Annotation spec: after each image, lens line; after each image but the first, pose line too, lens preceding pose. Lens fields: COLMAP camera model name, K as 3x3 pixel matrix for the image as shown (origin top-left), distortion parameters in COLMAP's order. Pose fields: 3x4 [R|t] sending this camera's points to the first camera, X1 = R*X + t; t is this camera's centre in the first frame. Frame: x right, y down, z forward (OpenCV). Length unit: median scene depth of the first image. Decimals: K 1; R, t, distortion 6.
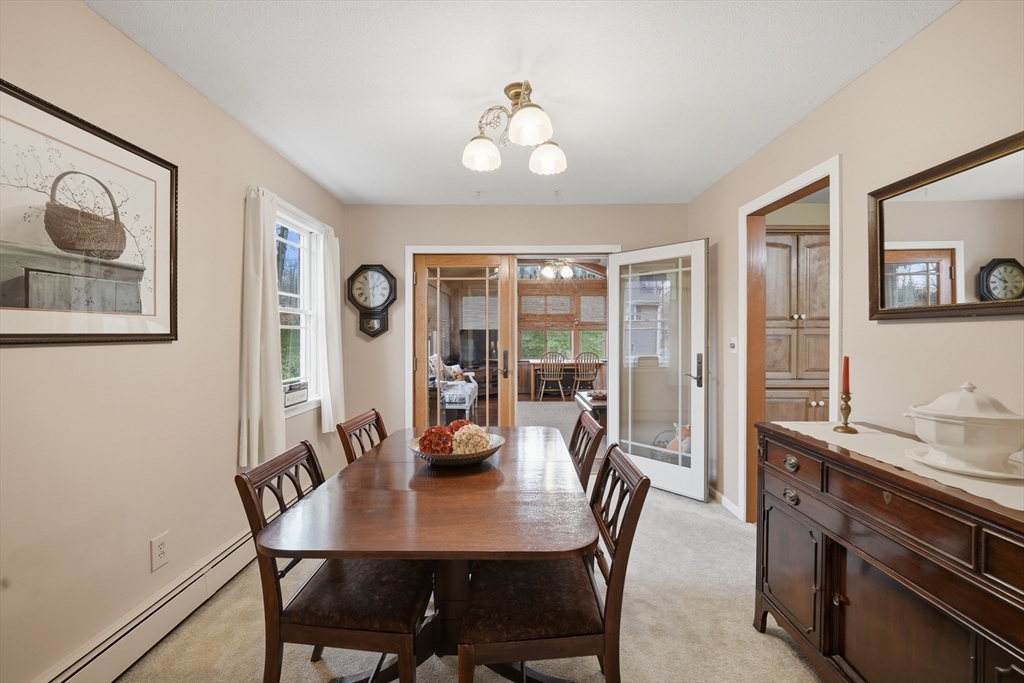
lens RADIAL K [[416.1, 0, 511.8], [0, 416.1, 337.2], [0, 0, 1]] dist [-0.001162, -0.003652]
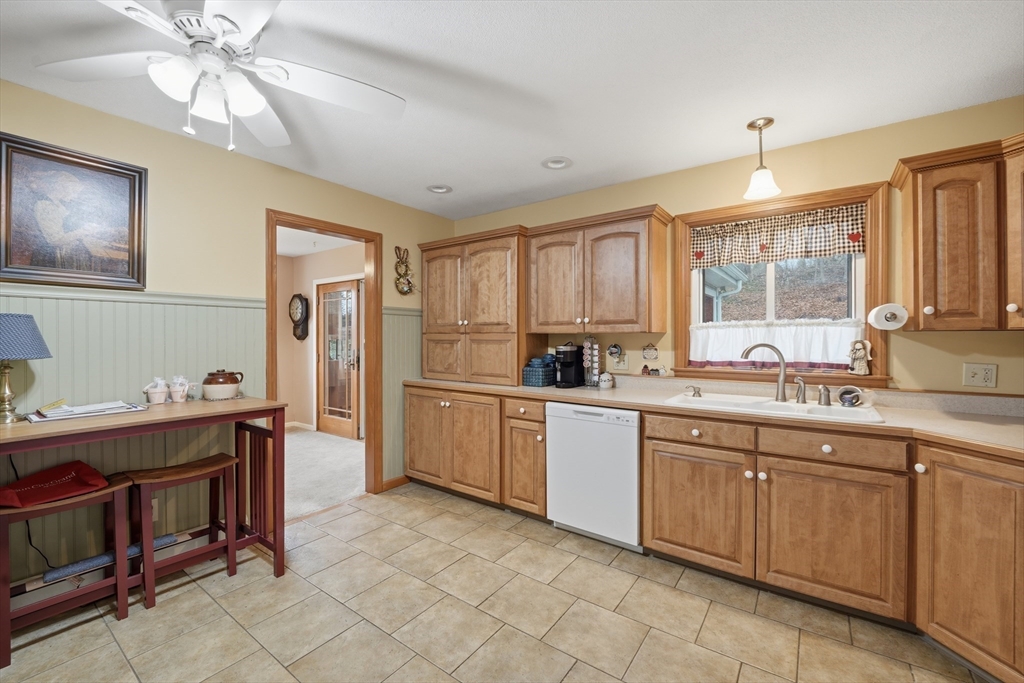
lens RADIAL K [[419.7, 0, 513.0], [0, 419.7, 340.3], [0, 0, 1]] dist [-0.002786, -0.004636]
pose [[0.817977, 0.005268, -0.575227, 1.398804], [-0.005097, 0.999985, 0.001910, -0.007459], [0.575228, 0.001369, 0.817992, 0.200899]]
